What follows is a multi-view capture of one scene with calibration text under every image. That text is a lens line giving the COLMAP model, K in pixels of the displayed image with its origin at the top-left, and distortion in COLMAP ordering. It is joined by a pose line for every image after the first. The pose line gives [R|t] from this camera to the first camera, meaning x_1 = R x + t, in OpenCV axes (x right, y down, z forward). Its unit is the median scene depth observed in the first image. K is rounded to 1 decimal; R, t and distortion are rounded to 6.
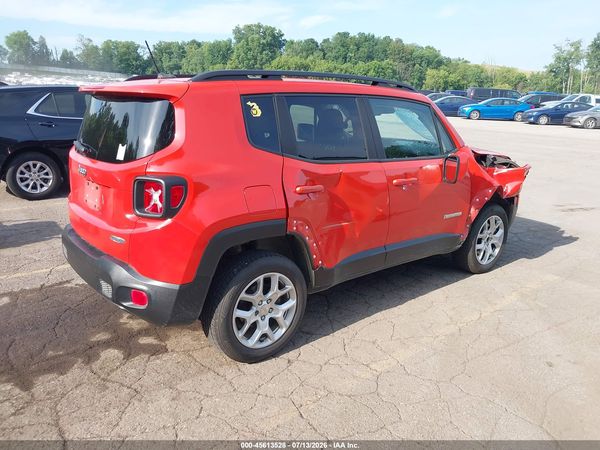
lens RADIAL K [[472.6, 0, 300.0], [0, 472.6, 225.0], [0, 0, 1]] dist [0.029478, -0.041450]
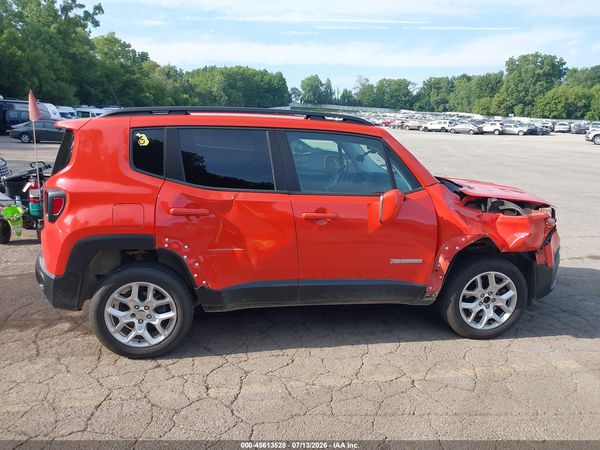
lens RADIAL K [[472.6, 0, 300.0], [0, 472.6, 225.0], [0, 0, 1]] dist [0.029478, -0.041450]
pose [[0.862187, 0.090324, -0.498472, 0.779322], [-0.129074, 0.990670, -0.043743, -0.030673], [0.489870, 0.102054, 0.865801, 0.179293]]
